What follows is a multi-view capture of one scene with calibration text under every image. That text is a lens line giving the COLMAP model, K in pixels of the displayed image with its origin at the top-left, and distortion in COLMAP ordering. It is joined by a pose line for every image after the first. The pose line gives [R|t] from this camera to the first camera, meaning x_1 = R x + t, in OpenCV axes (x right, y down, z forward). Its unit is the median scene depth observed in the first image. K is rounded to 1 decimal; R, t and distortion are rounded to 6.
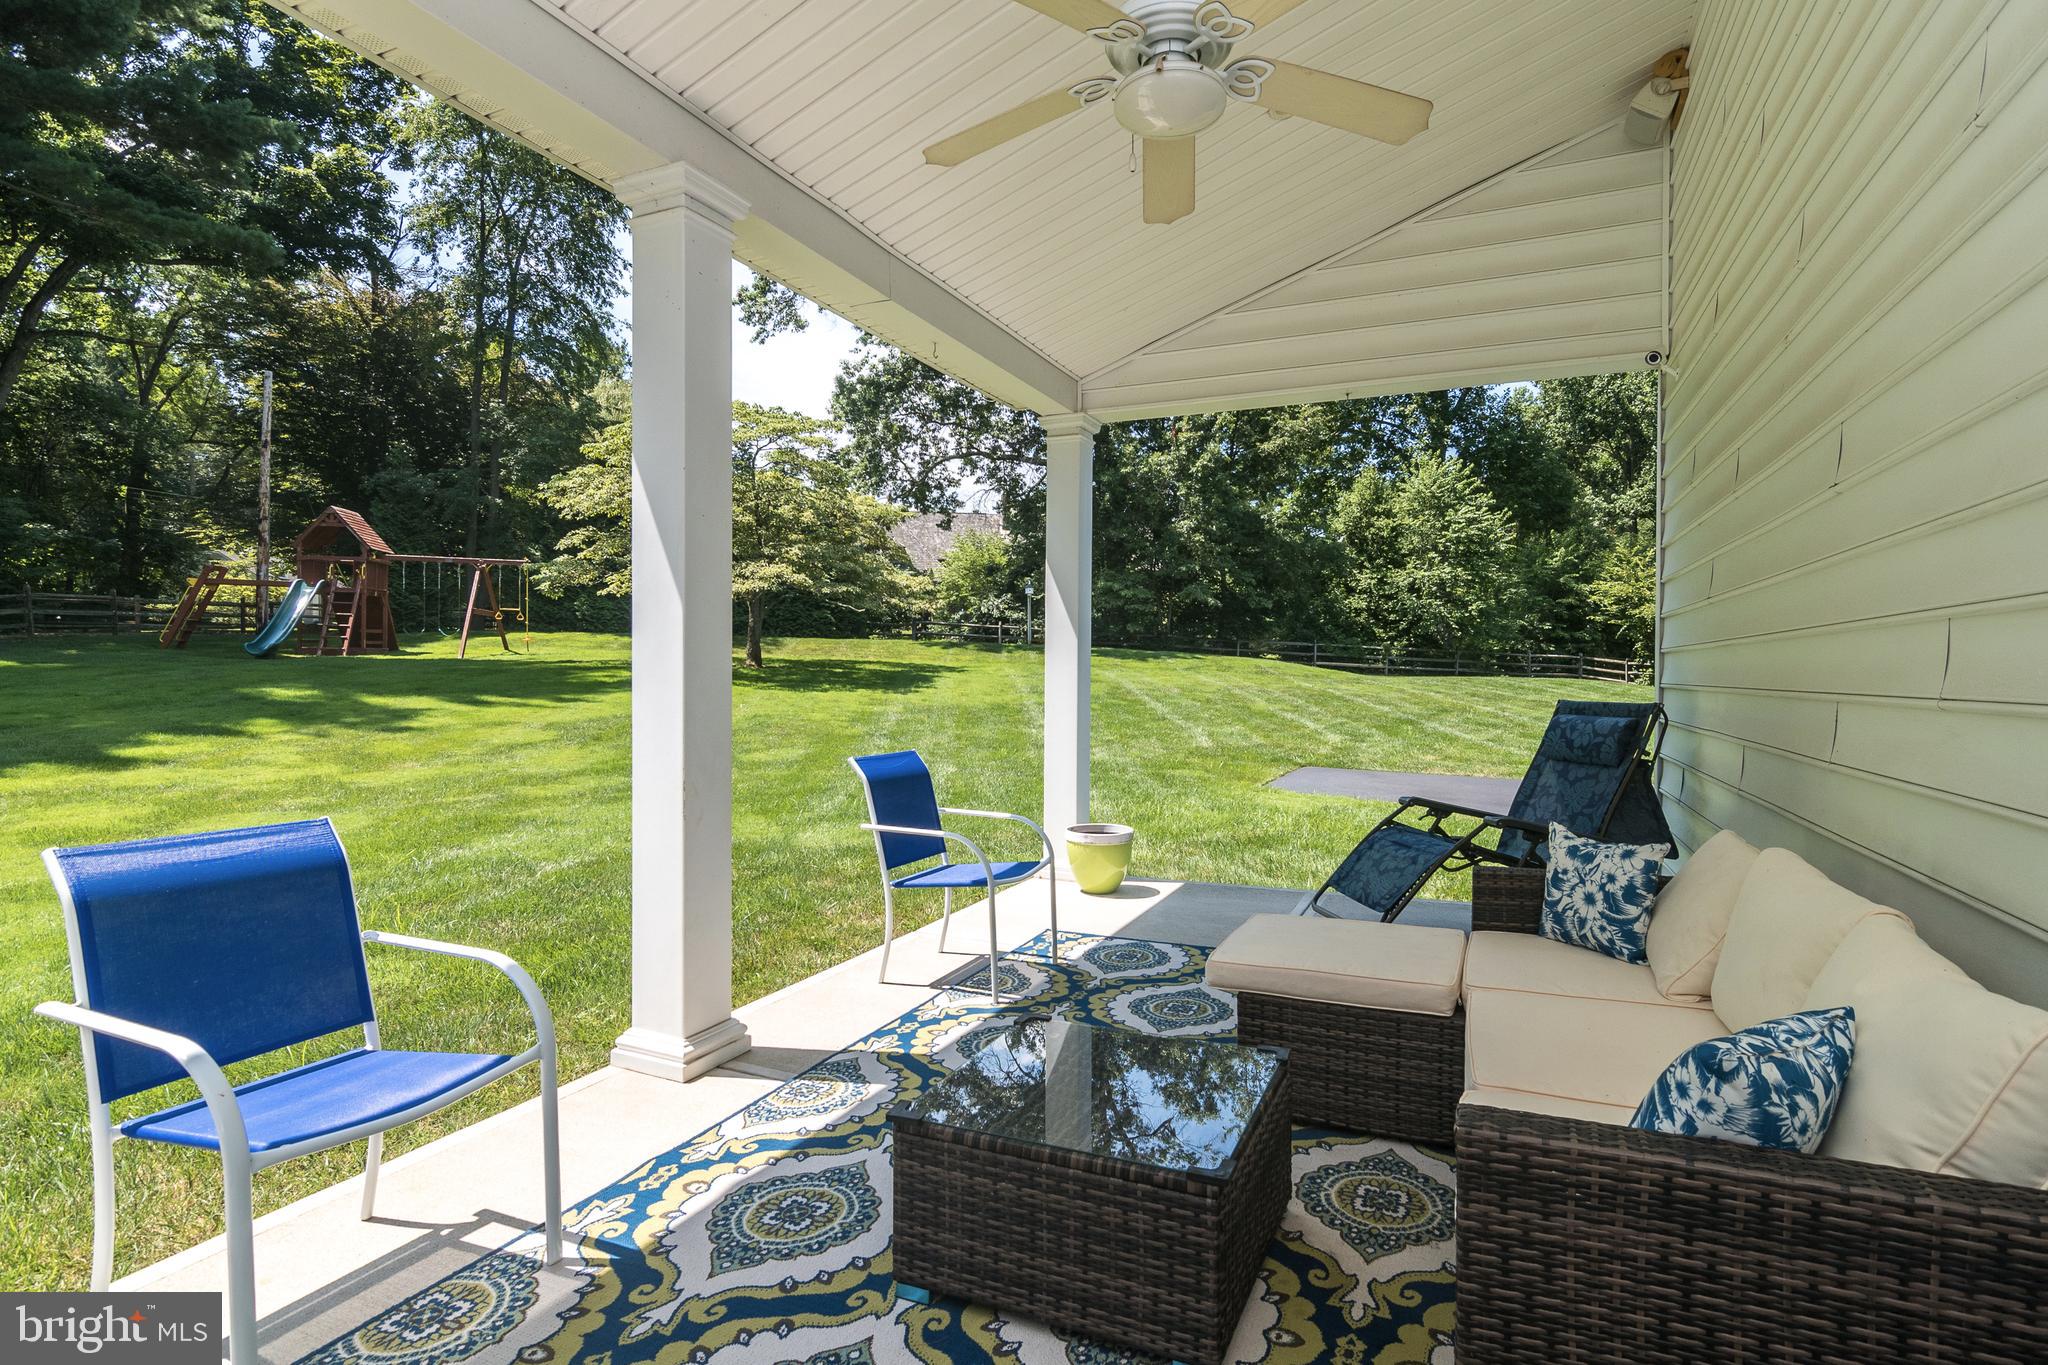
lens RADIAL K [[935.3, 0, 1024.0], [0, 935.3, 682.5], [0, 0, 1]] dist [-0.002456, -0.000168]
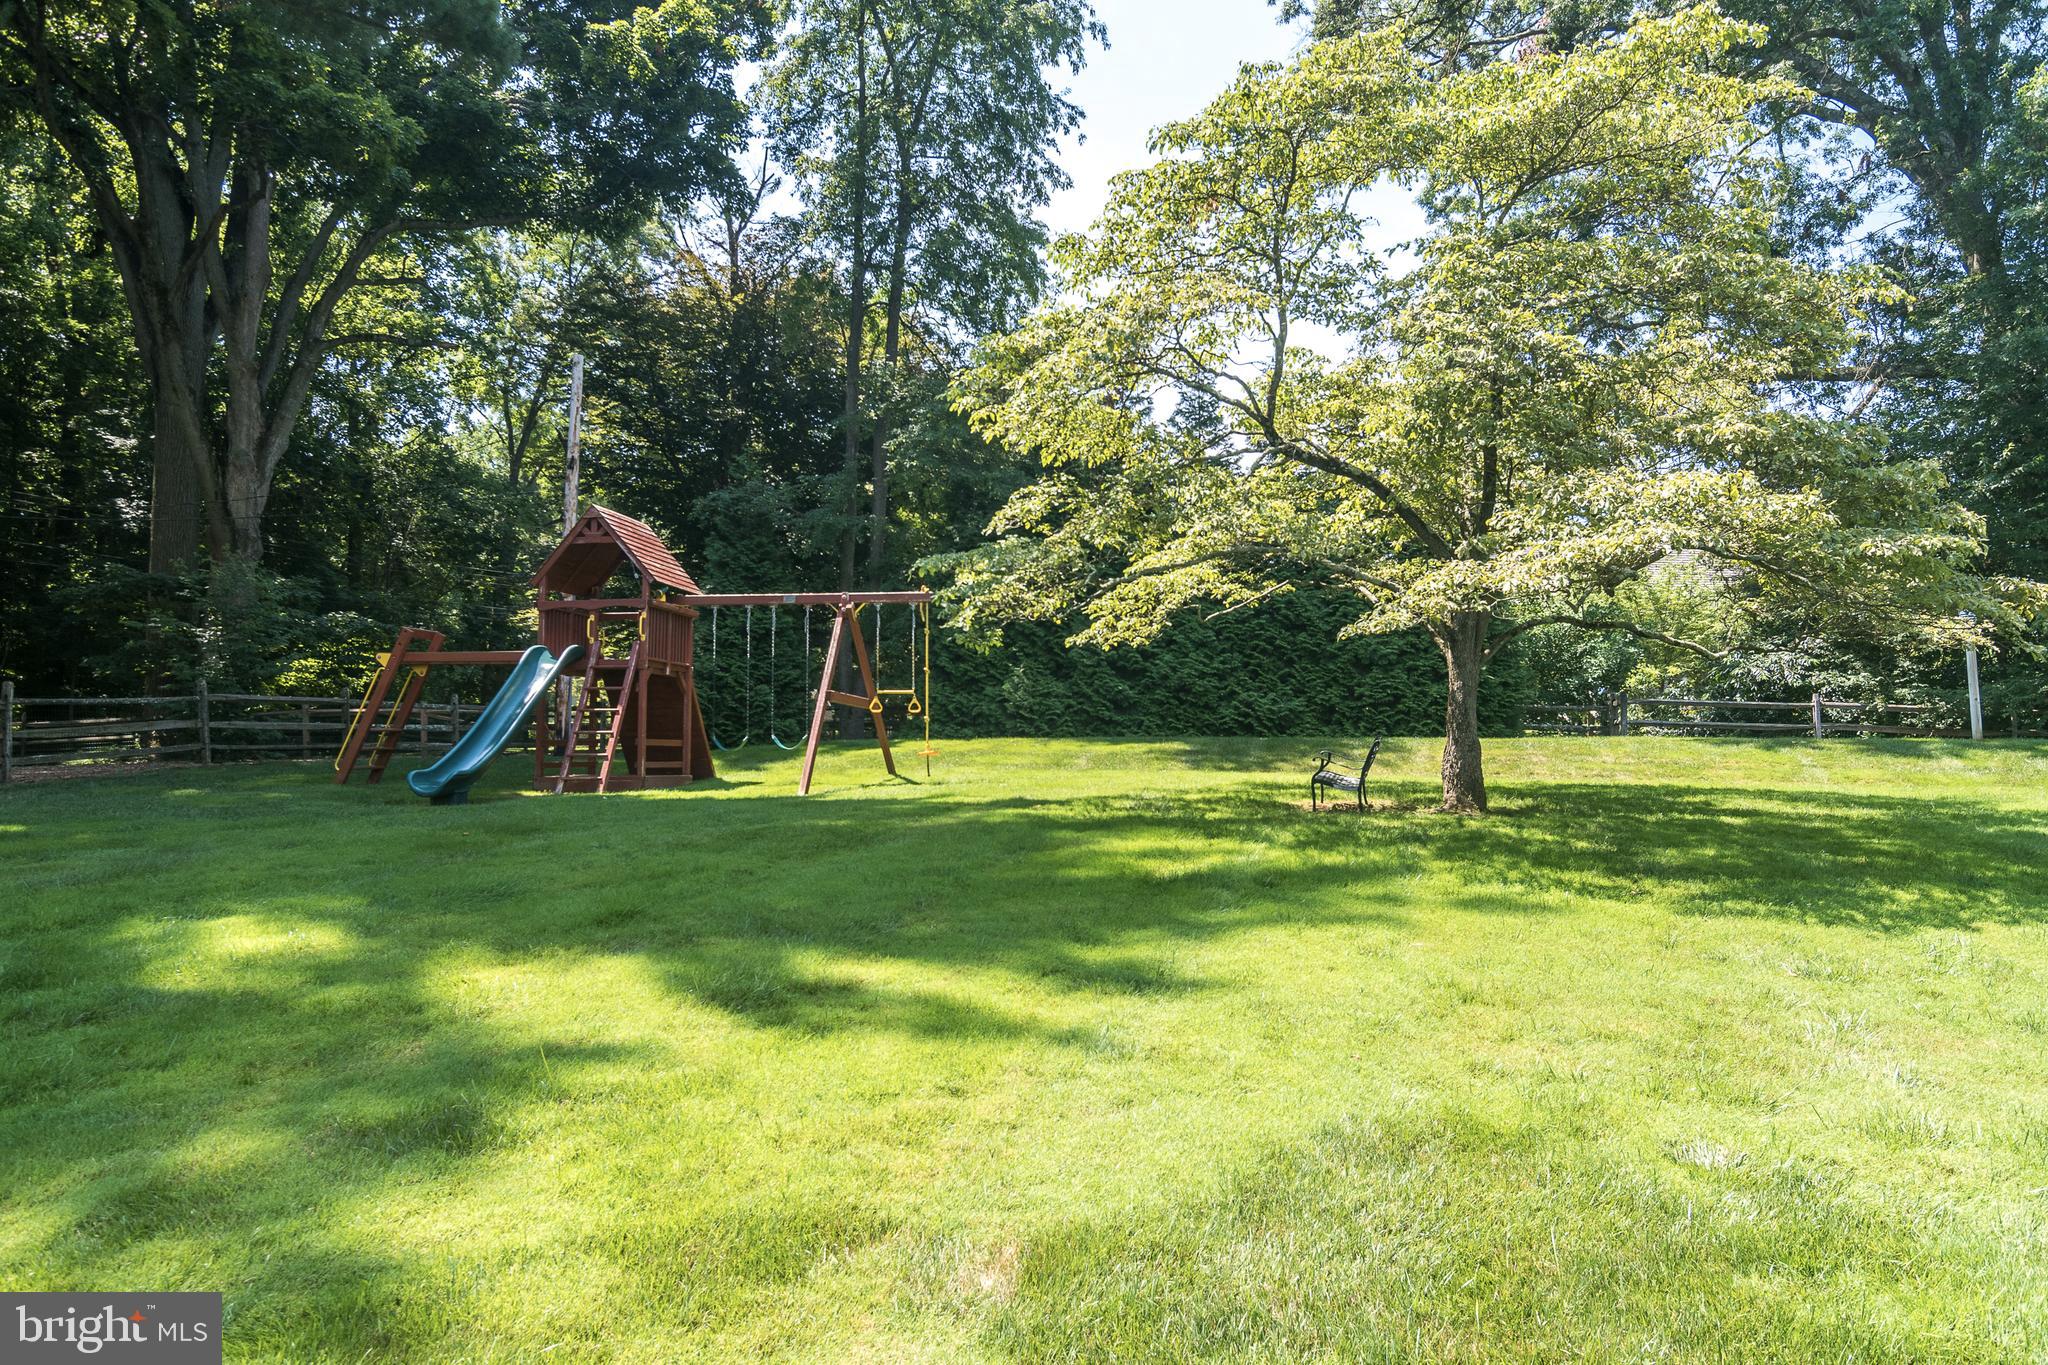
lens RADIAL K [[1277.9, 0, 1024.0], [0, 1277.9, 682.5], [0, 0, 1]] dist [0.002078, 0.000042]
pose [[0.916105, -0.046034, -0.398288, -0.224376], [0.006670, 0.994999, -0.099658, -0.015842], [0.400884, 0.088640, 0.911831, 0.421823]]
